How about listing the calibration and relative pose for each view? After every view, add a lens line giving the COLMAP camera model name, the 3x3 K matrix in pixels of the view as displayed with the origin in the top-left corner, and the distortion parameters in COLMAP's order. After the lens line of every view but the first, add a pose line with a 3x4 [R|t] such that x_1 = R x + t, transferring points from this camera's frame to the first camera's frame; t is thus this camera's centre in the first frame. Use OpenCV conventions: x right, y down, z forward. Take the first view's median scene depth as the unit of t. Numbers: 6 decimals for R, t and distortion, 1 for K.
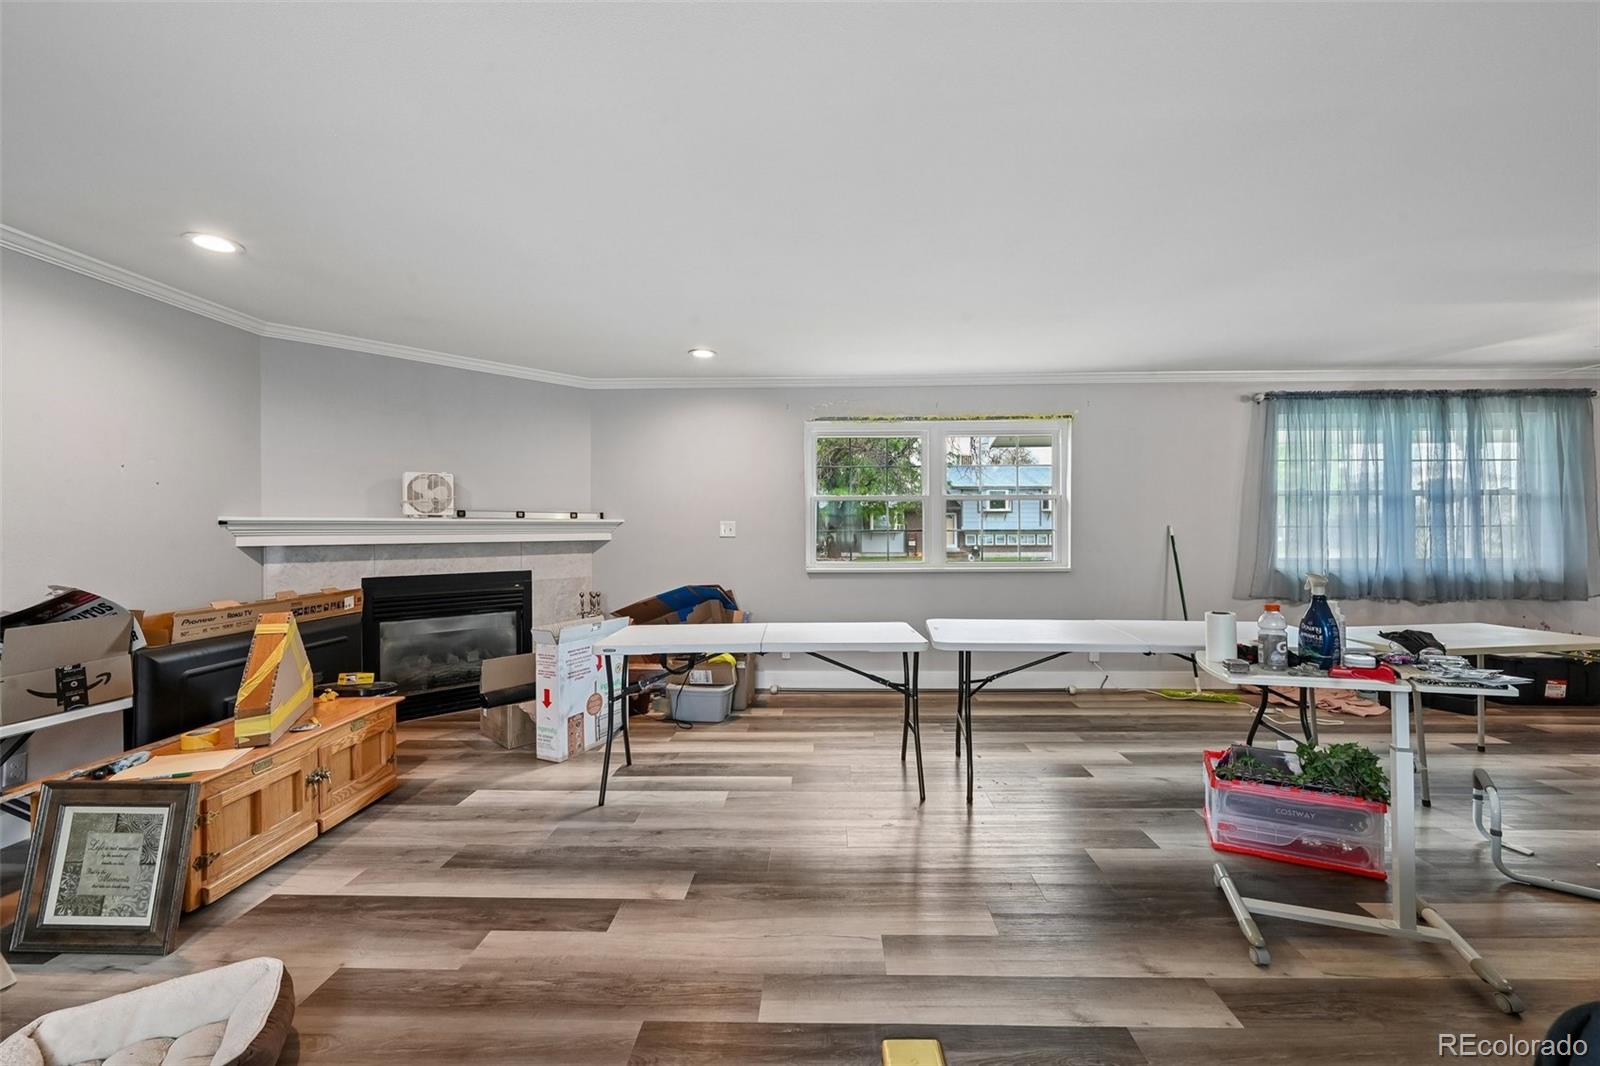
lens RADIAL K [[633.2, 0, 811.6], [0, 633.2, 533.1], [0, 0, 1]] dist [-0.001541, 0.000183]
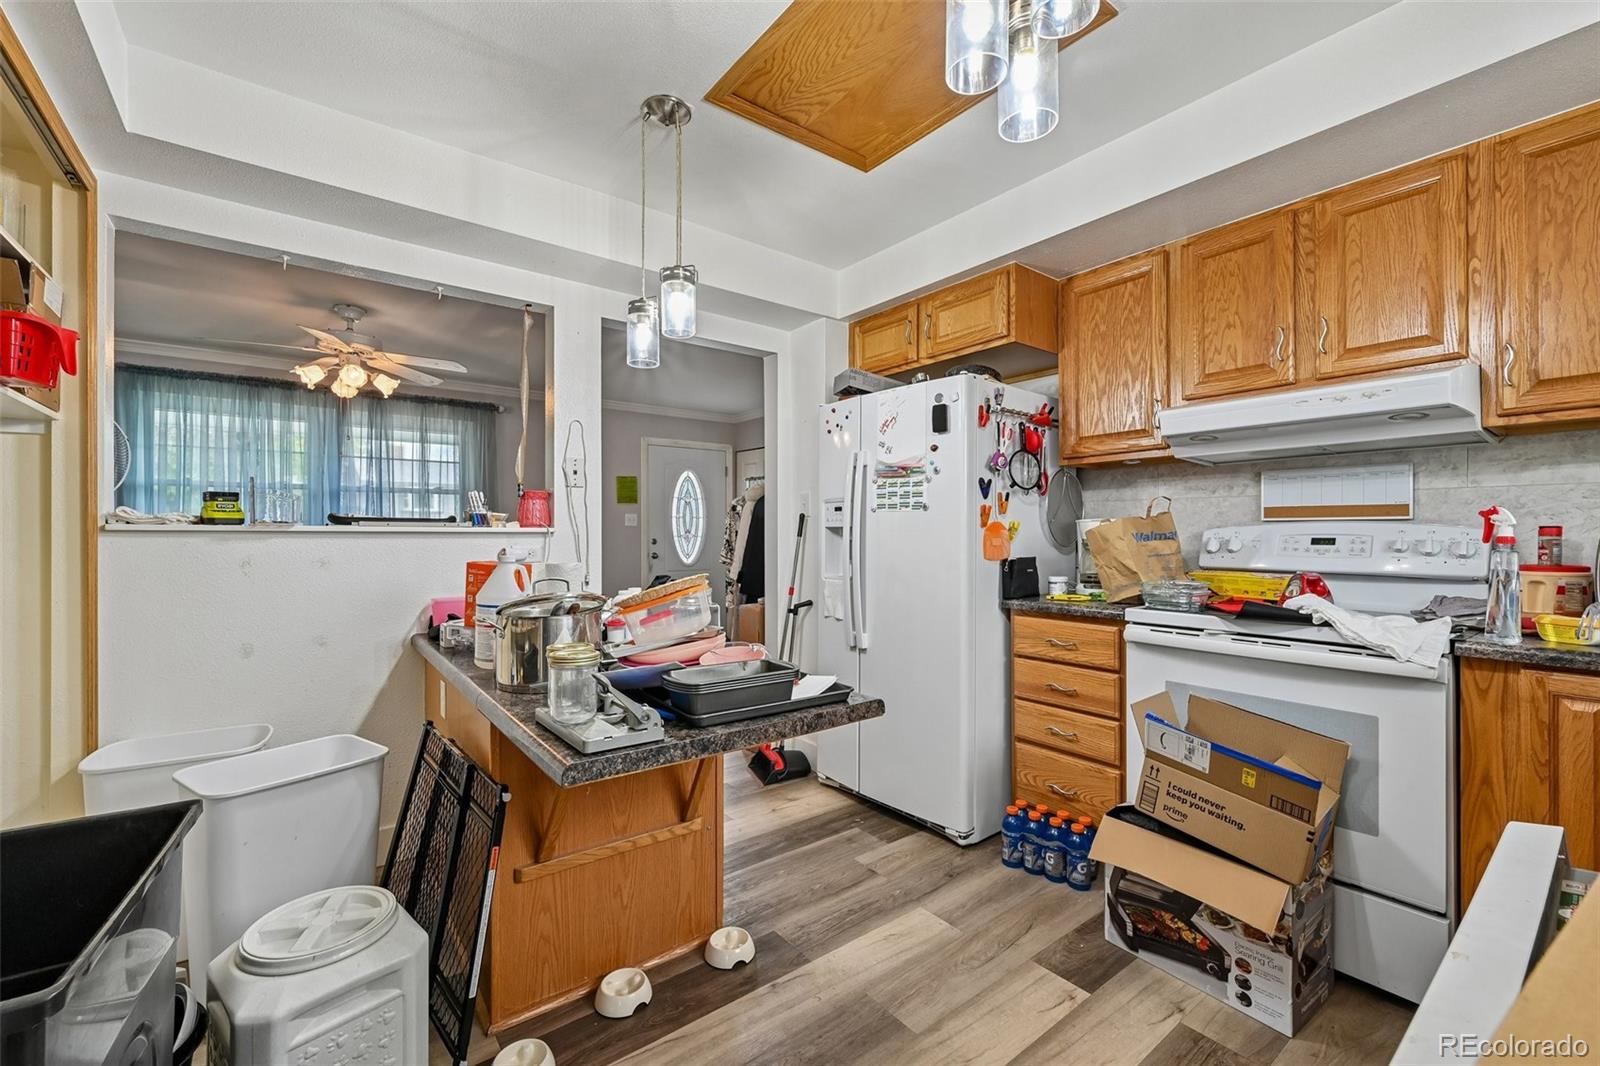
lens RADIAL K [[658.8, 0, 795.1], [0, 658.8, 525.4], [0, 0, 1]] dist [-0.002980, -0.000222]
pose [[0.773104, 0.010602, 0.634190, 1.173244], [0.000979, 0.999839, -0.017908, 0.019642], [-0.634278, 0.014465, 0.772969, -0.354575]]
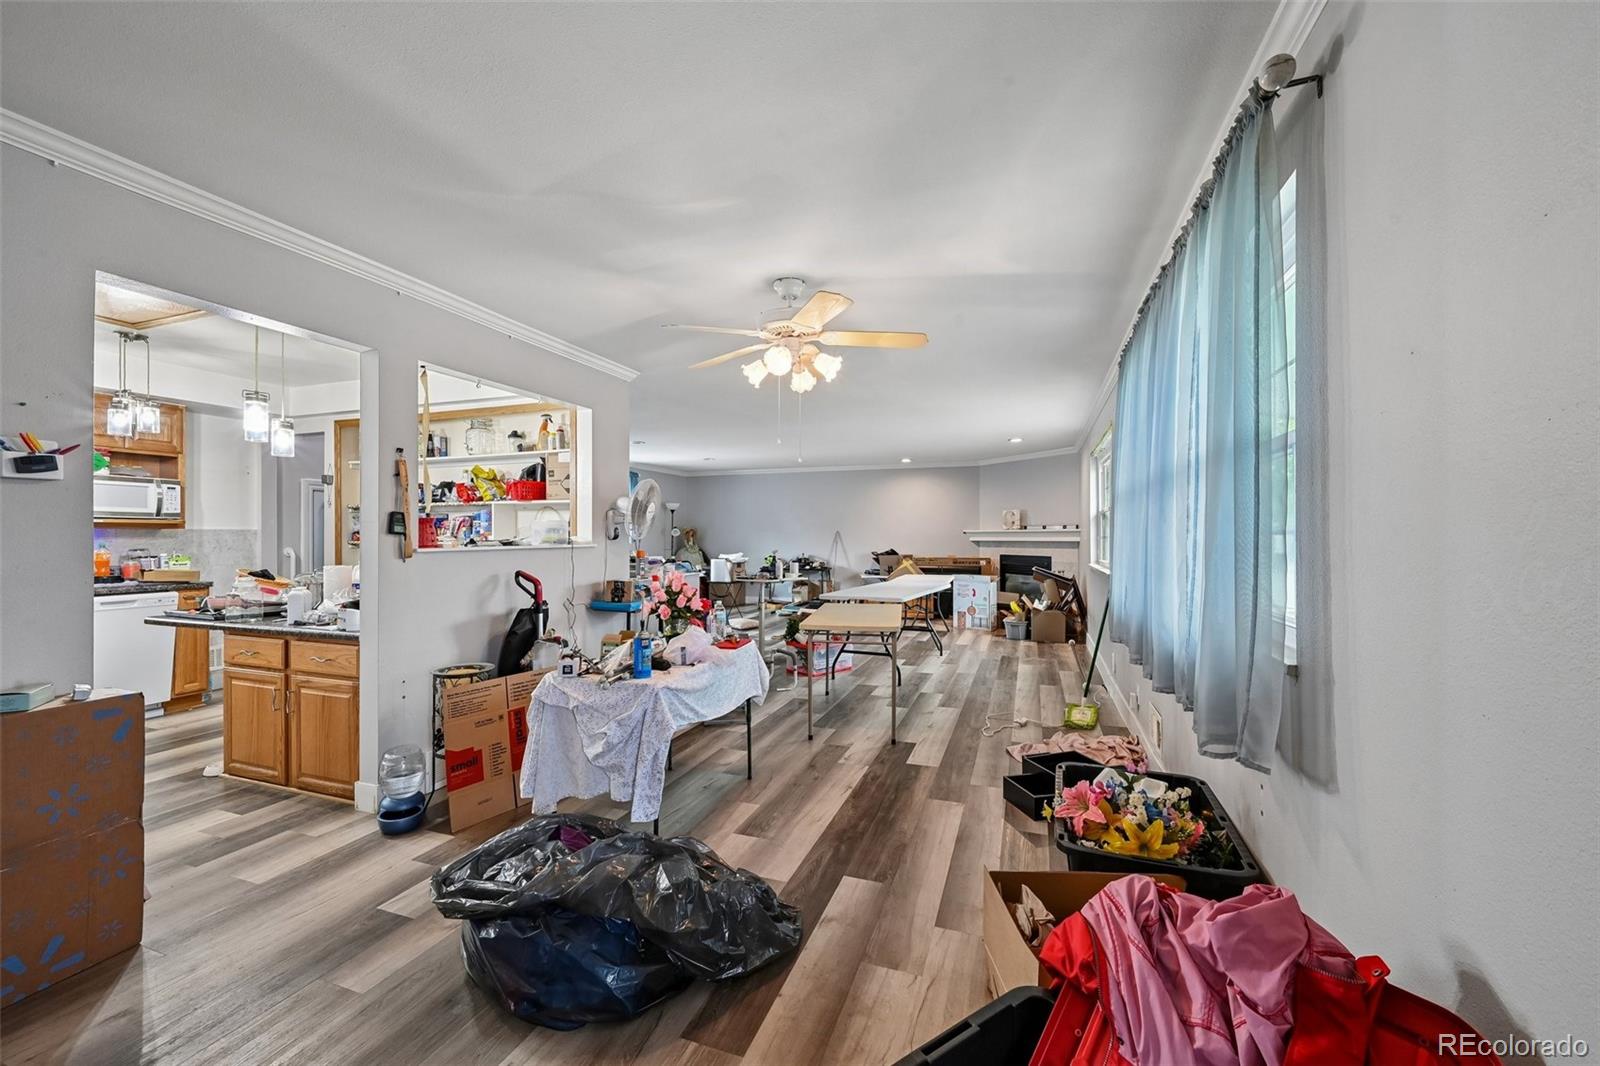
lens RADIAL K [[633.2, 0, 811.6], [0, 633.2, 533.1], [0, 0, 1]] dist [-0.001541, 0.000183]
pose [[-0.301857, -0.000713, -0.953353, 2.075148], [-0.003035, 0.999995, 0.000213, -0.011999], [0.953348, 0.002957, -0.301858, 1.160924]]
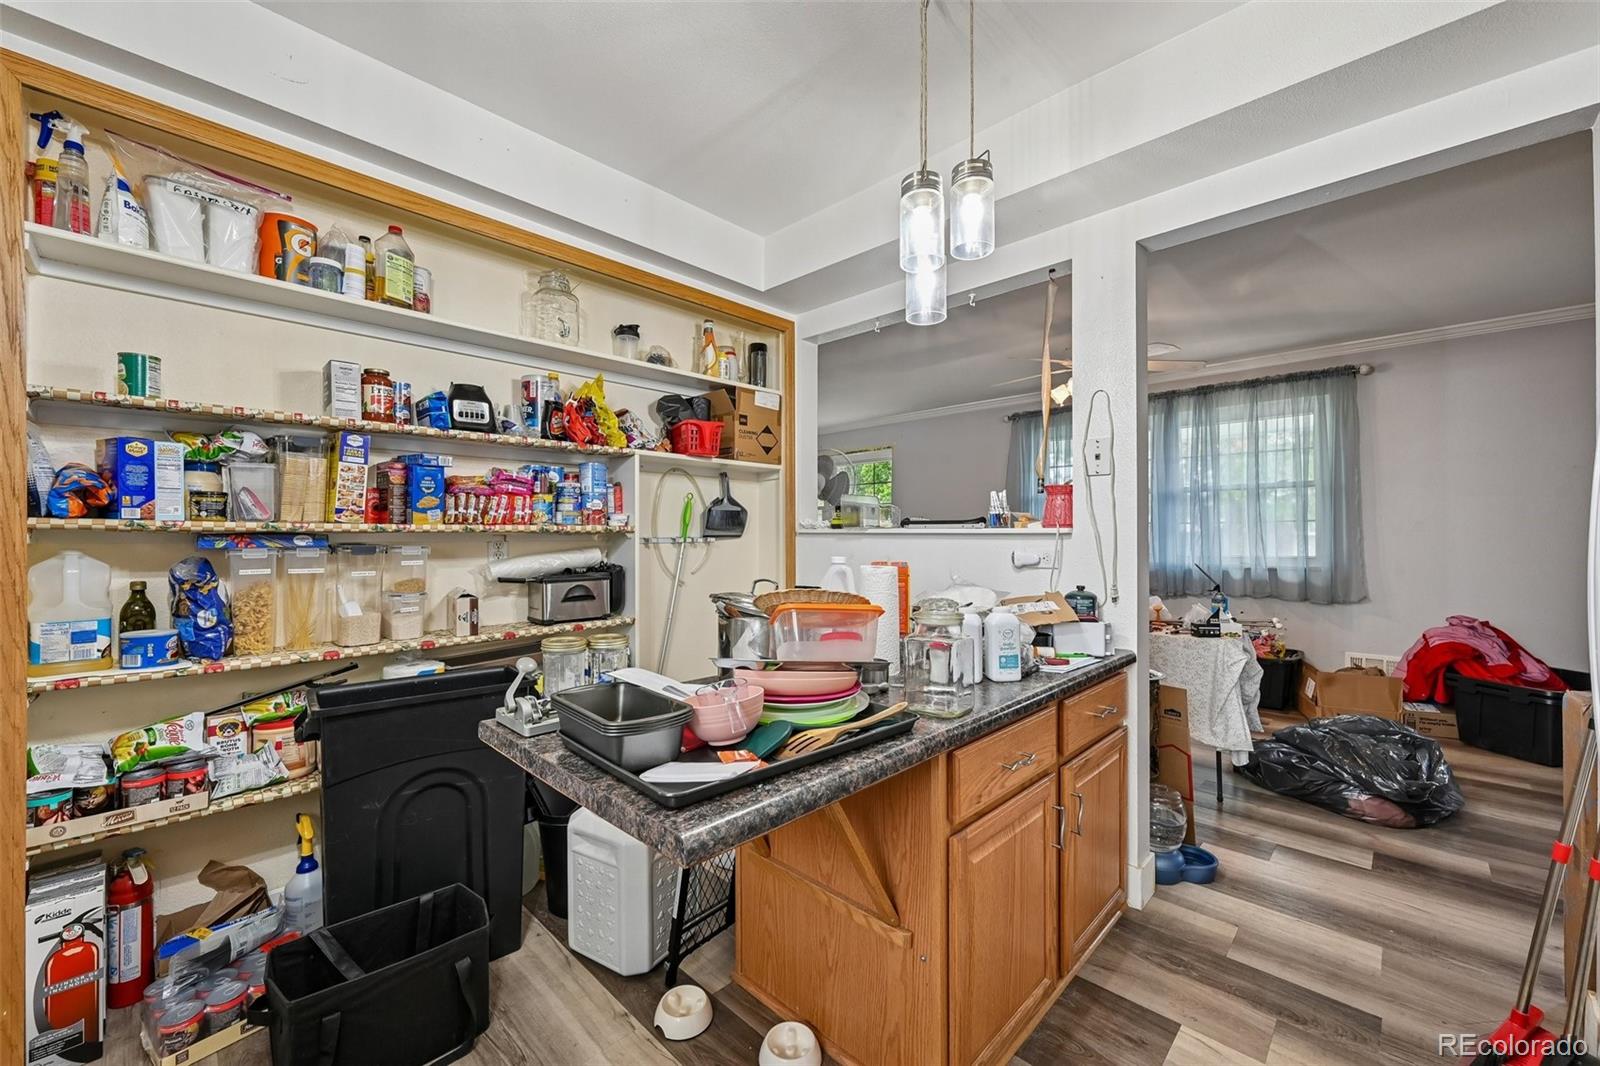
lens RADIAL K [[633.2, 0, 811.6], [0, 633.2, 533.1], [0, 0, 1]] dist [-0.001541, 0.000183]
pose [[0.746498, -0.001737, -0.665385, 1.641950], [-0.002877, 0.999979, -0.005838, 0.018702], [0.665381, 0.006272, 0.746477, -0.215476]]
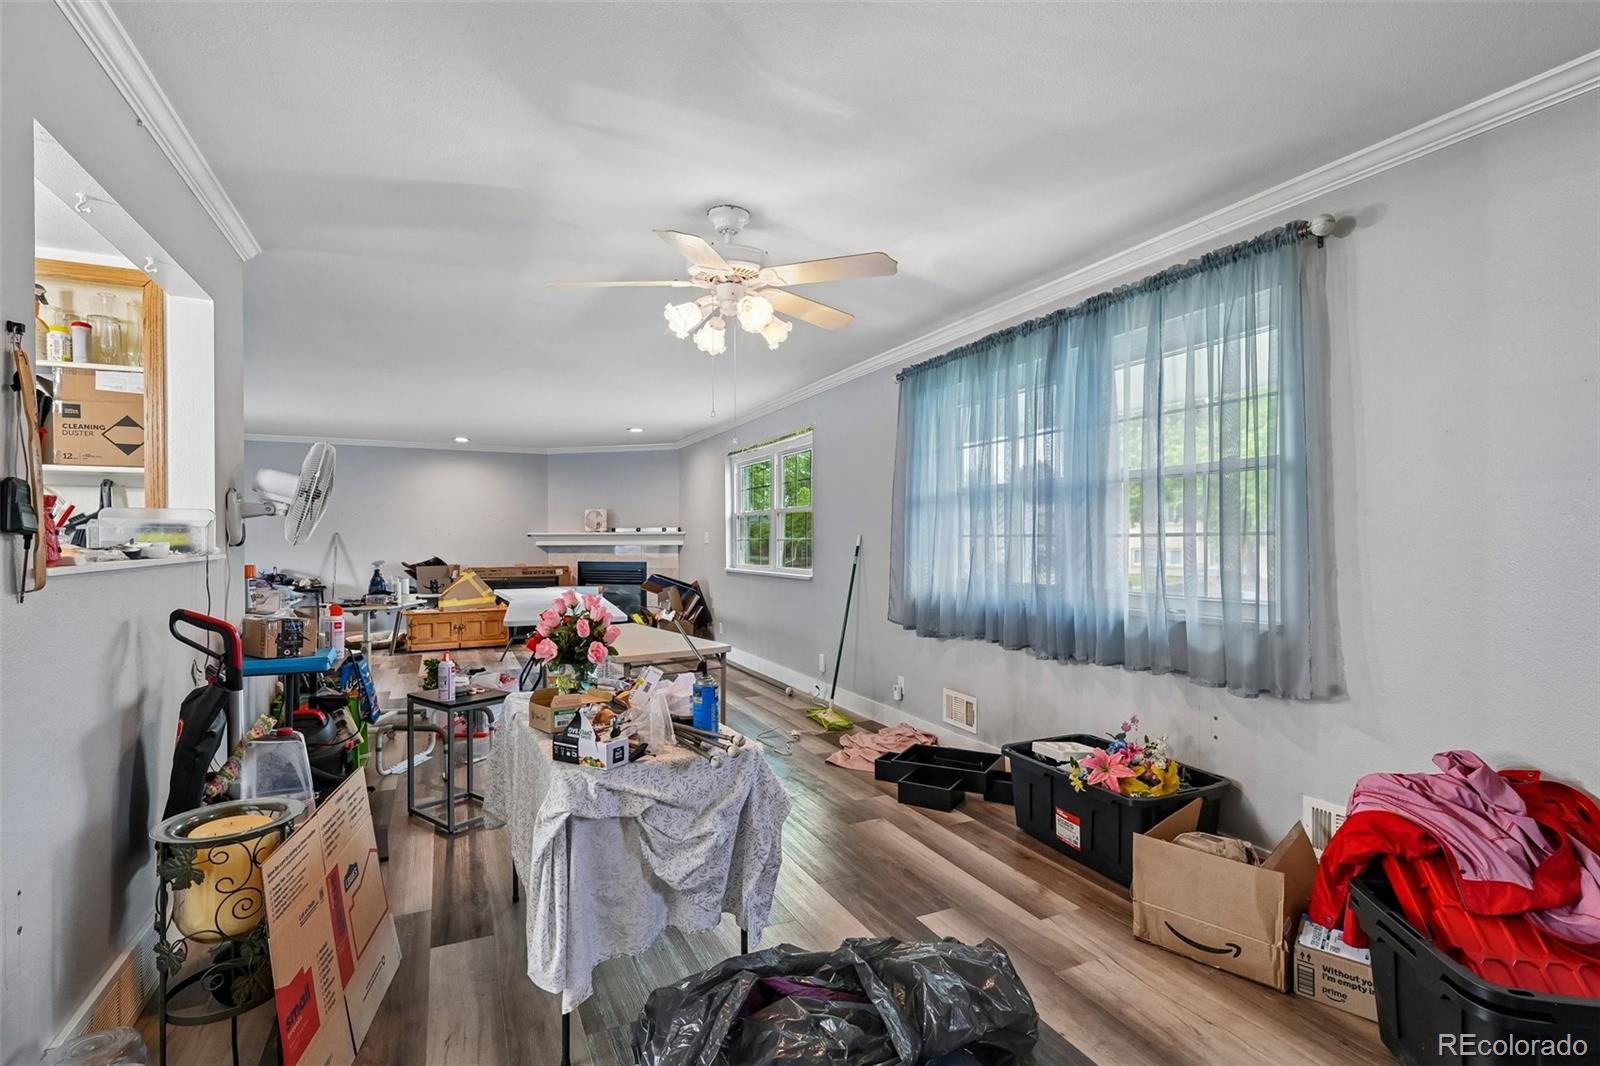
lens RADIAL K [[738.7, 0, 811.9], [0, 738.7, 536.9], [0, 0, 1]] dist [-0.002750, -0.000344]
pose [[0.467961, -0.000505, -0.883749, 1.998193], [-0.003674, 0.999990, -0.002516, -0.007192], [0.883741, 0.004424, 0.467955, 0.600679]]
